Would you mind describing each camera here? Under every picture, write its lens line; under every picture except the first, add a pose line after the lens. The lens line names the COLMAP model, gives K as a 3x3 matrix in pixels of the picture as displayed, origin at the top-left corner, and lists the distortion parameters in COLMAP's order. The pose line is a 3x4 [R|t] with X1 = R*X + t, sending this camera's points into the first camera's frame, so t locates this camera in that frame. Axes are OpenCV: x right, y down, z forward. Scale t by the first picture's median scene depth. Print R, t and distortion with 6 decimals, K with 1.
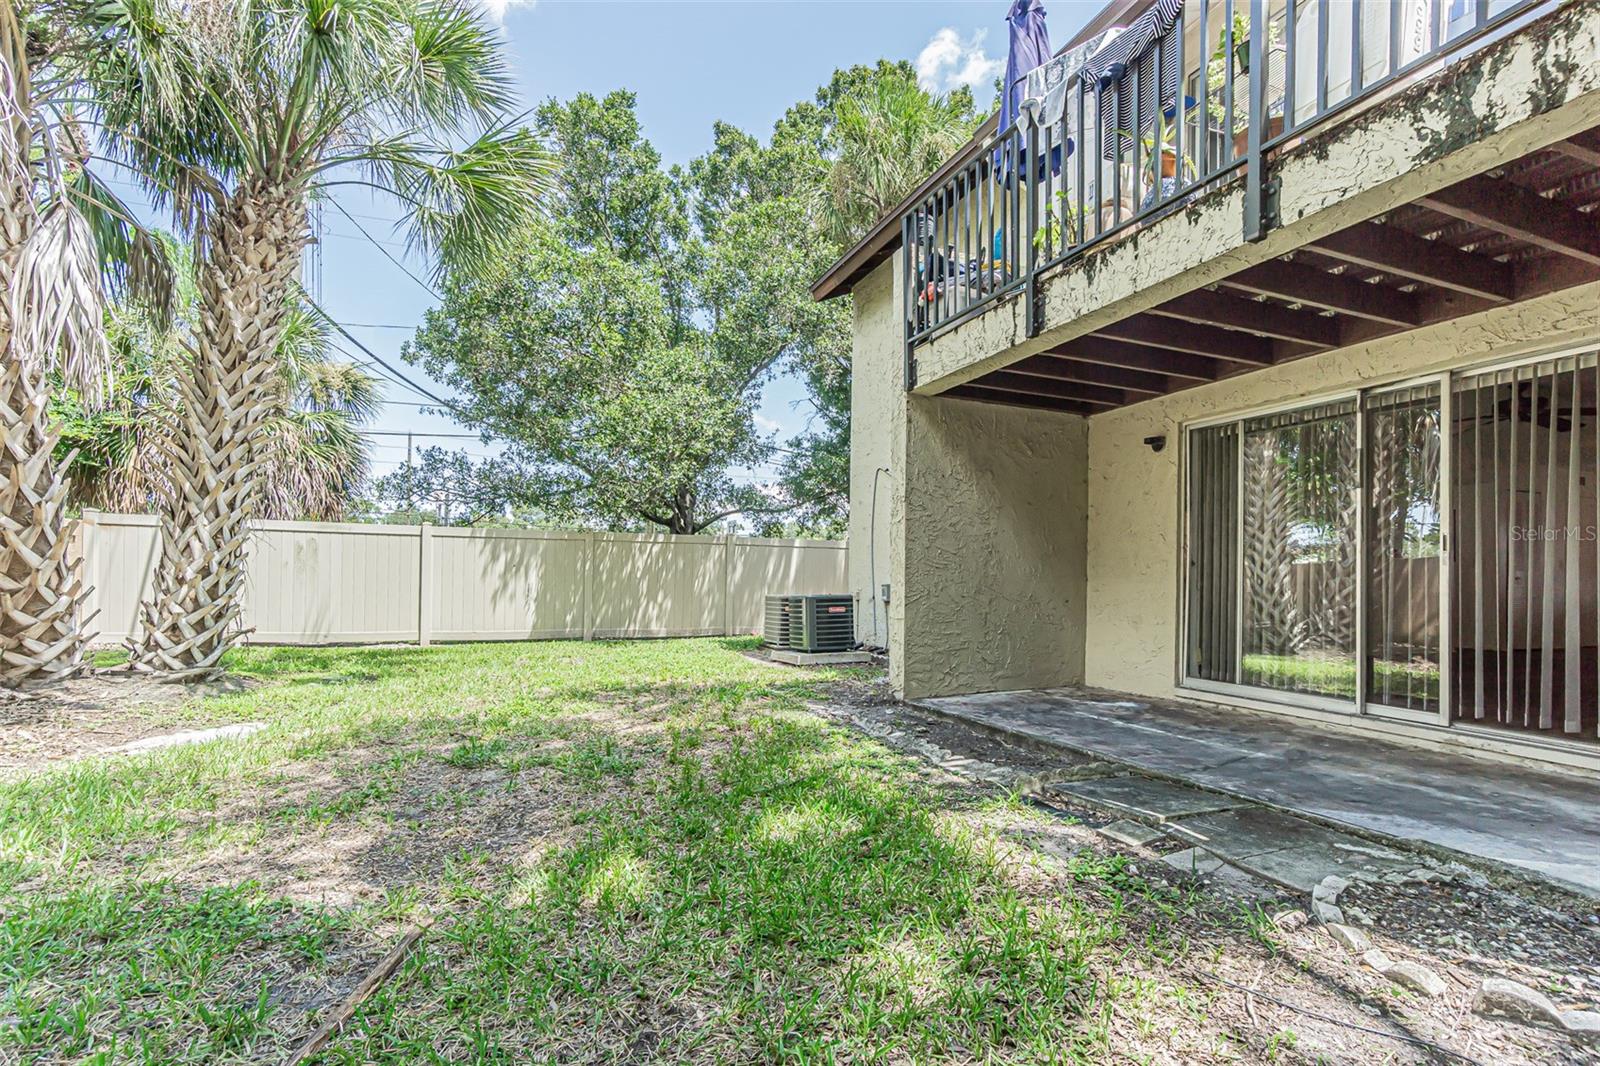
lens RADIAL K [[741.6, 0, 799.9], [0, 741.6, 579.5], [0, 0, 1]] dist [-0.002979, -0.000274]
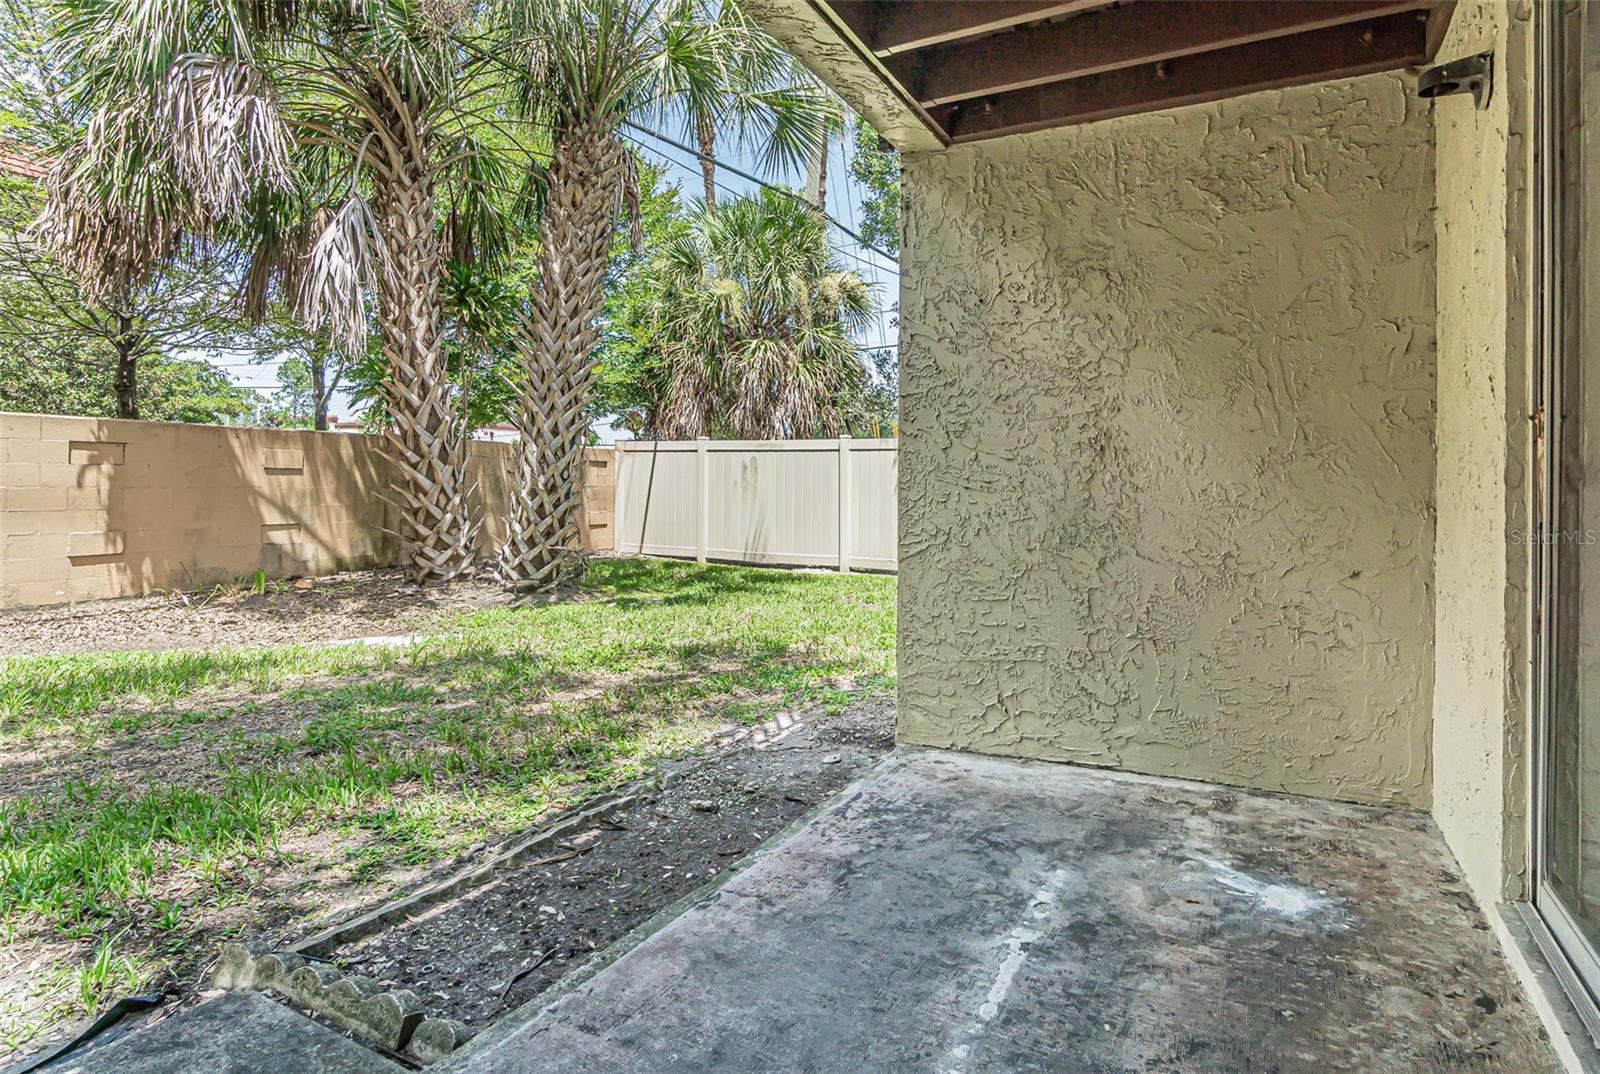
lens RADIAL K [[884.4, 0, 801.6], [0, 884.4, 484.3], [0, 0, 1]] dist [0.003048, 0.000306]
pose [[0.649065, -0.007374, -0.760697, 0.493744], [-0.001481, 0.999939, -0.010956, -0.010716], [0.760732, 0.008238, 0.649014, 0.471198]]
